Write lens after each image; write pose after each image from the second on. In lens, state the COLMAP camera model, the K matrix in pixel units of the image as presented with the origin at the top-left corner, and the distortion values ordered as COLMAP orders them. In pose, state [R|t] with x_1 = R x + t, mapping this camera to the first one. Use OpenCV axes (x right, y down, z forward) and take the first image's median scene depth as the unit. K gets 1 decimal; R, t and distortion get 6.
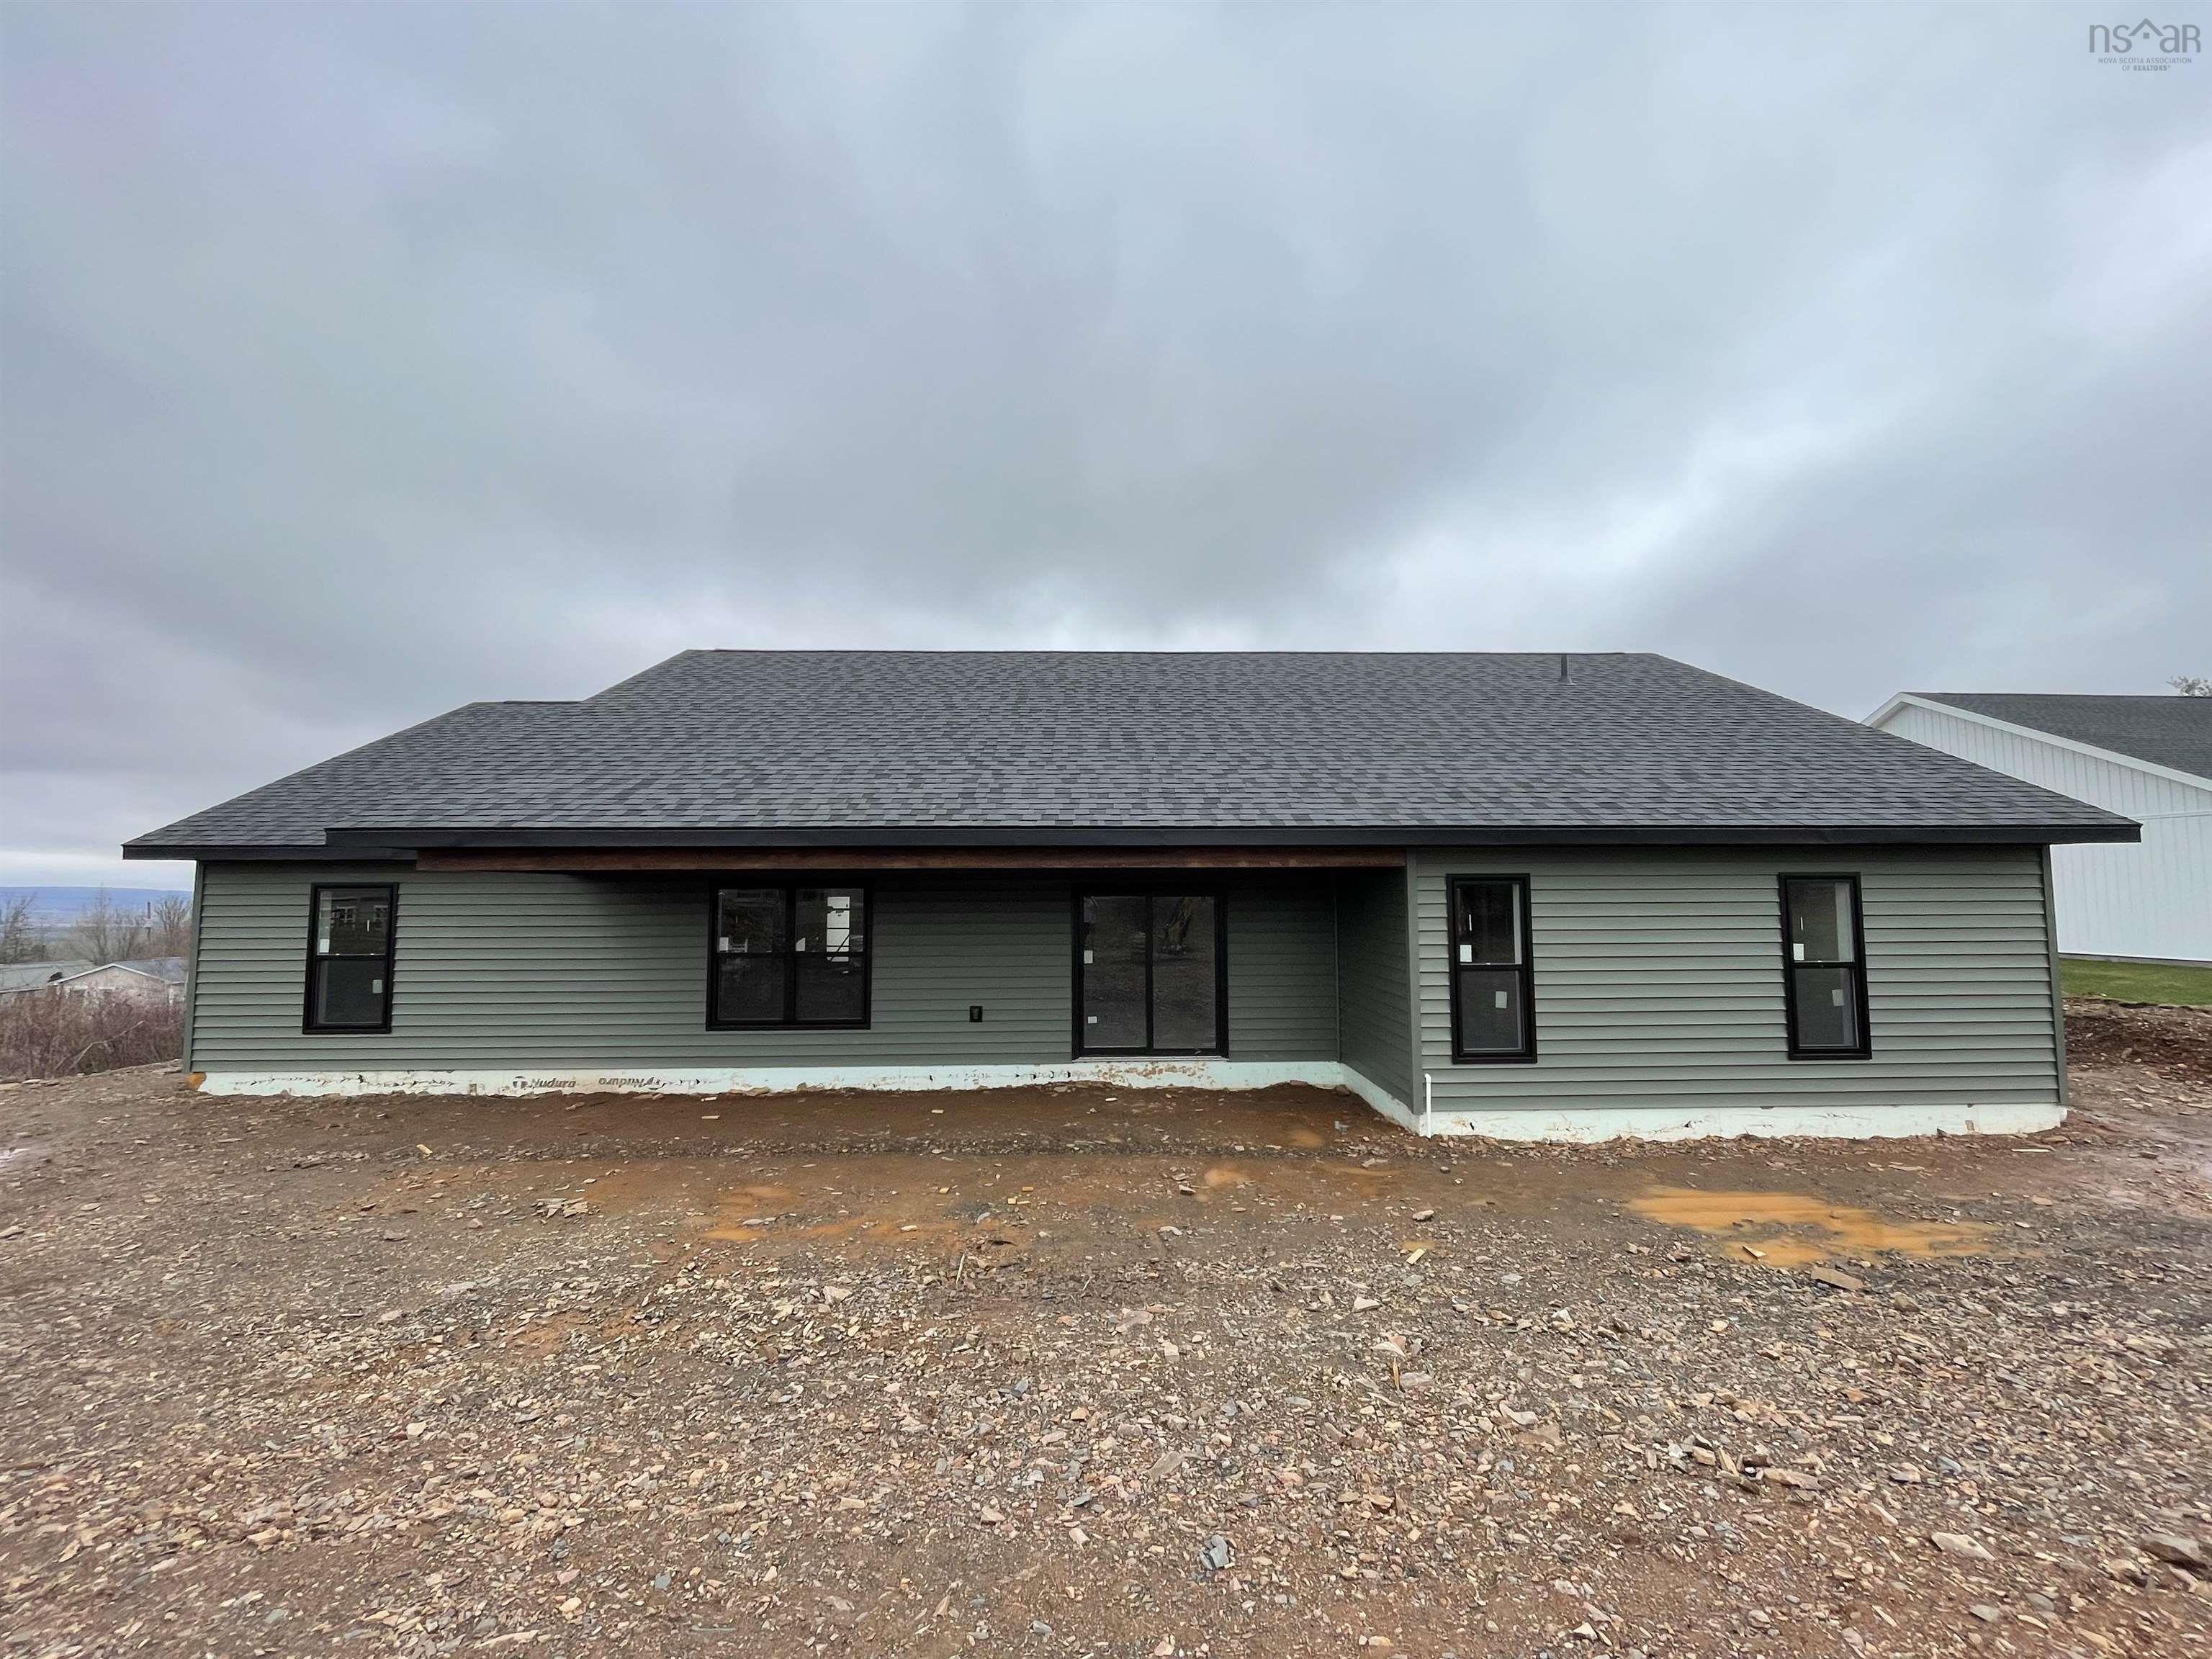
lens RADIAL K [[897.6, 0, 1106.0], [0, 897.6, 829.5], [0, 0, 1]] dist [-0.001466, -0.000252]
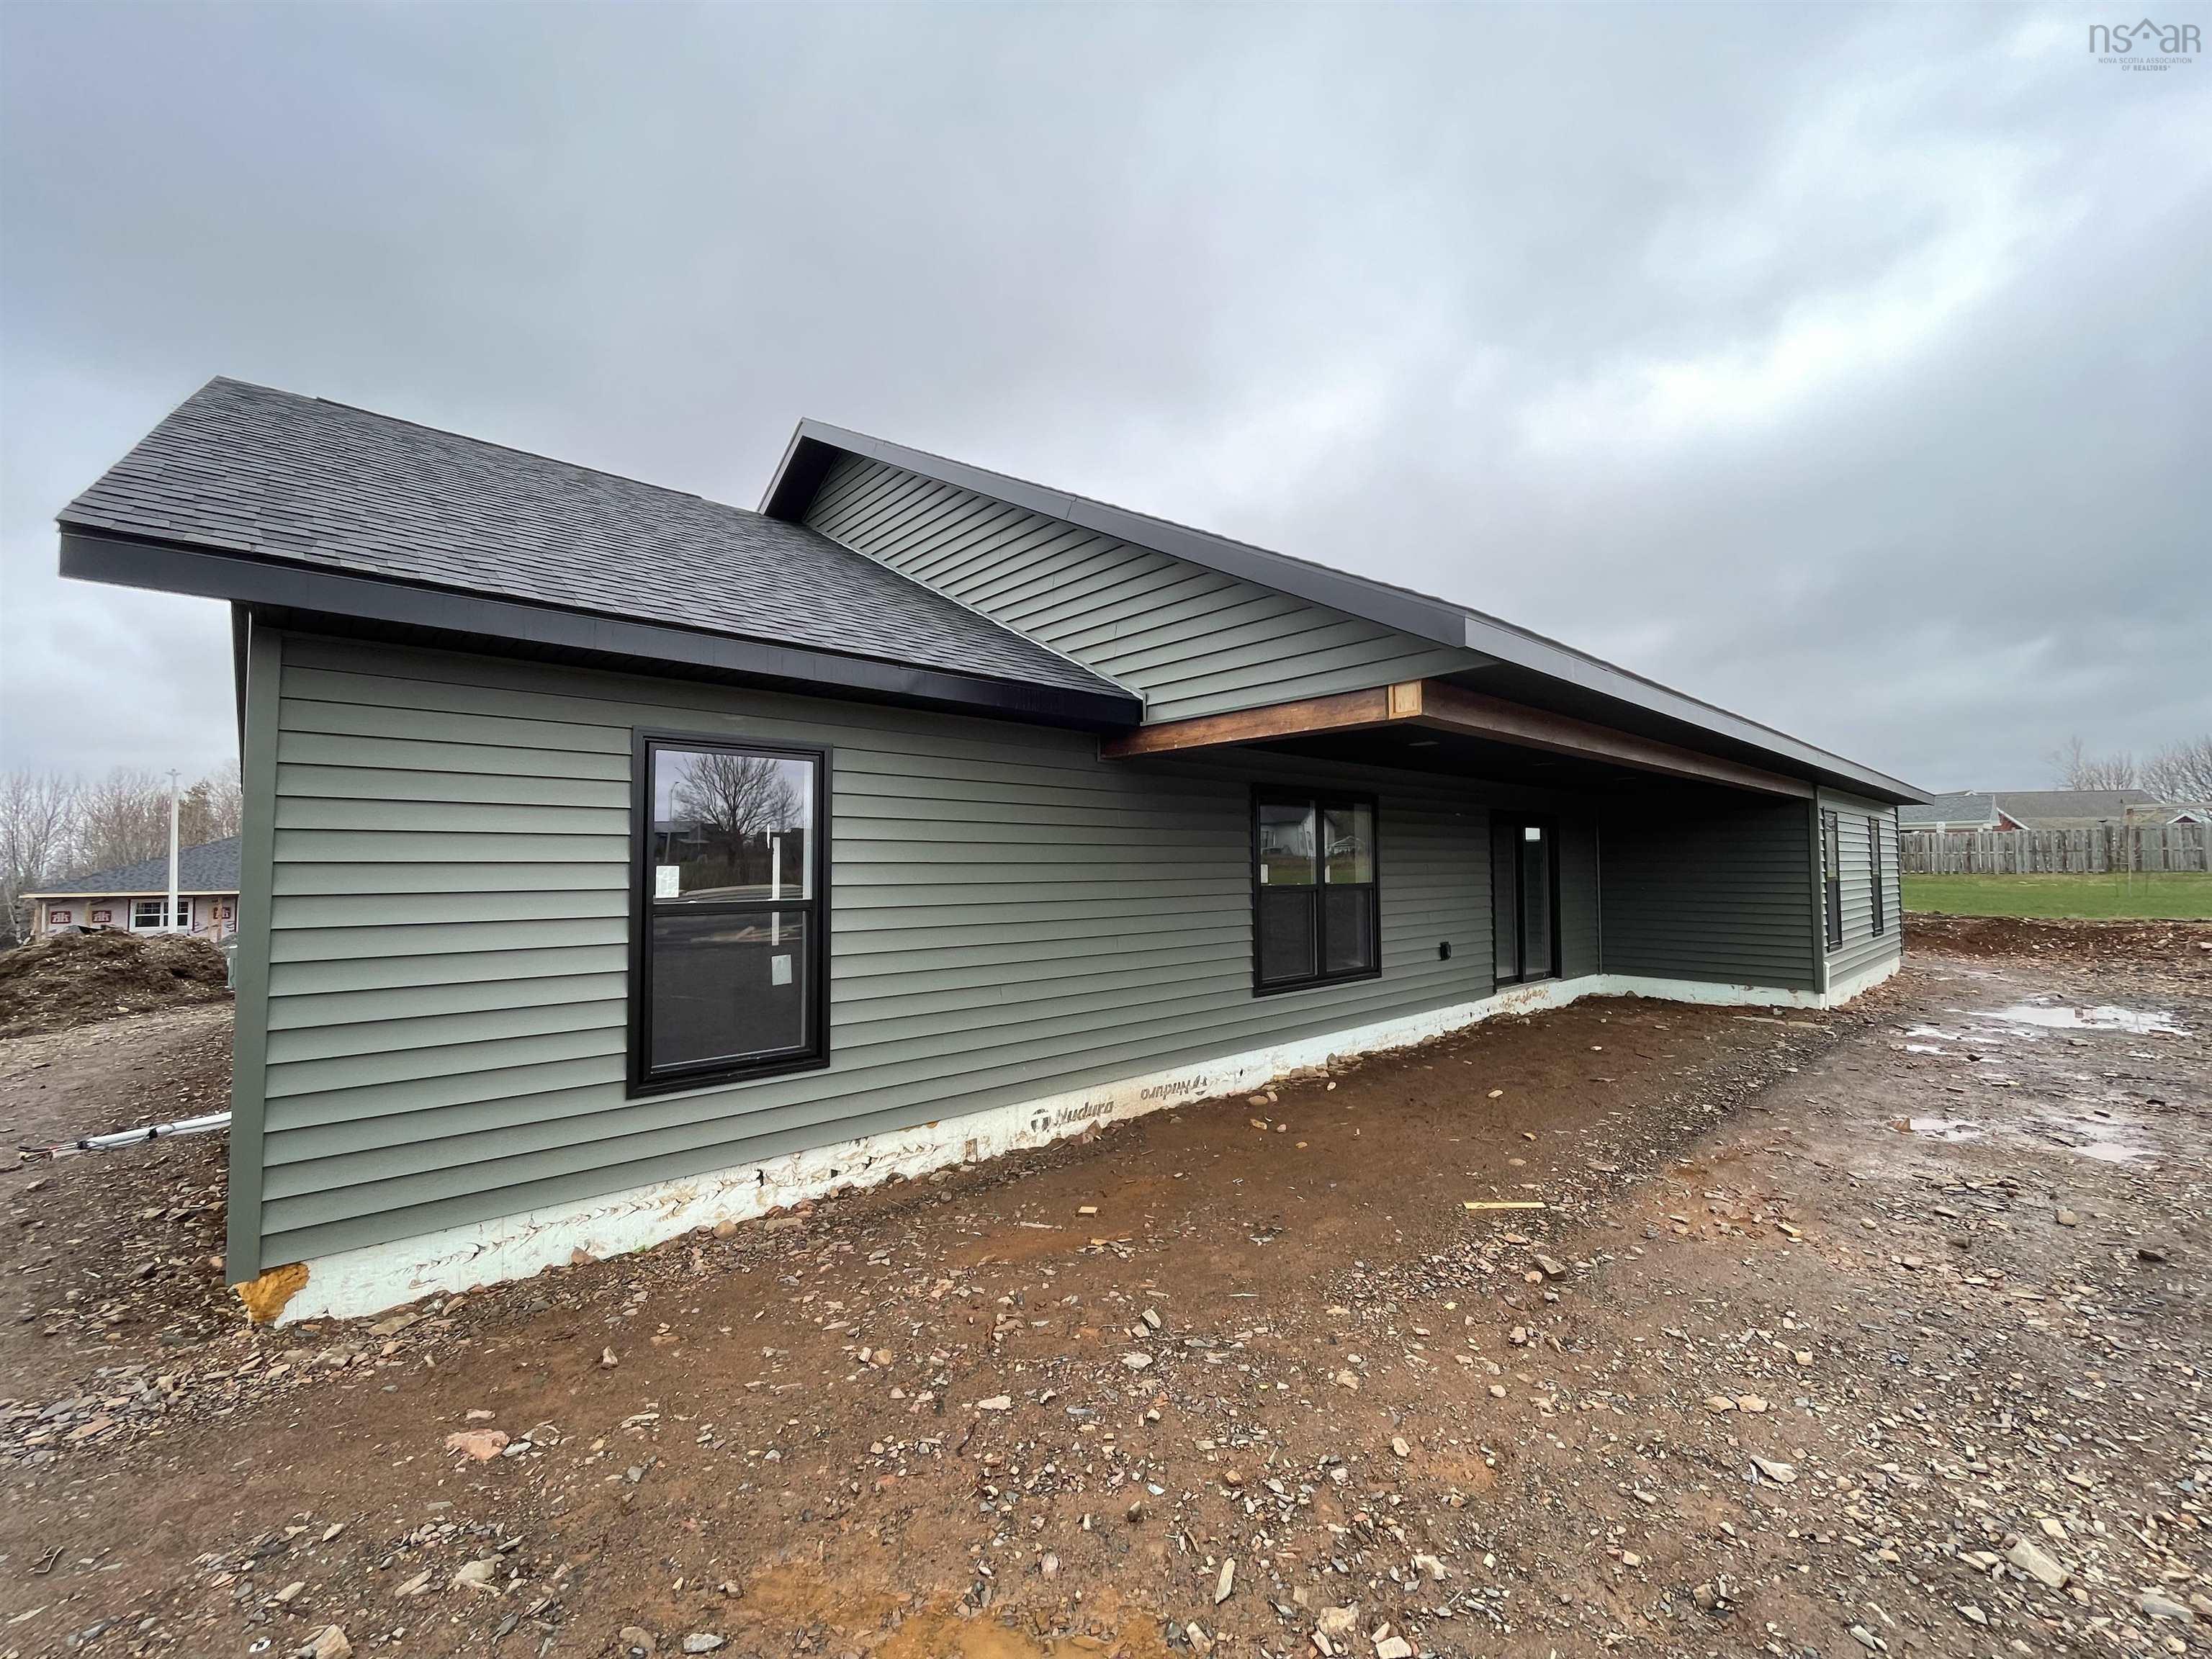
lens RADIAL K [[897.6, 0, 1106.0], [0, 897.6, 829.5], [0, 0, 1]] dist [-0.001466, -0.000252]
pose [[0.761298, 0.026838, 0.647847, -0.995483], [-0.042630, 0.999053, 0.008709, 0.093695], [-0.646999, -0.034248, 0.761721, 0.554373]]
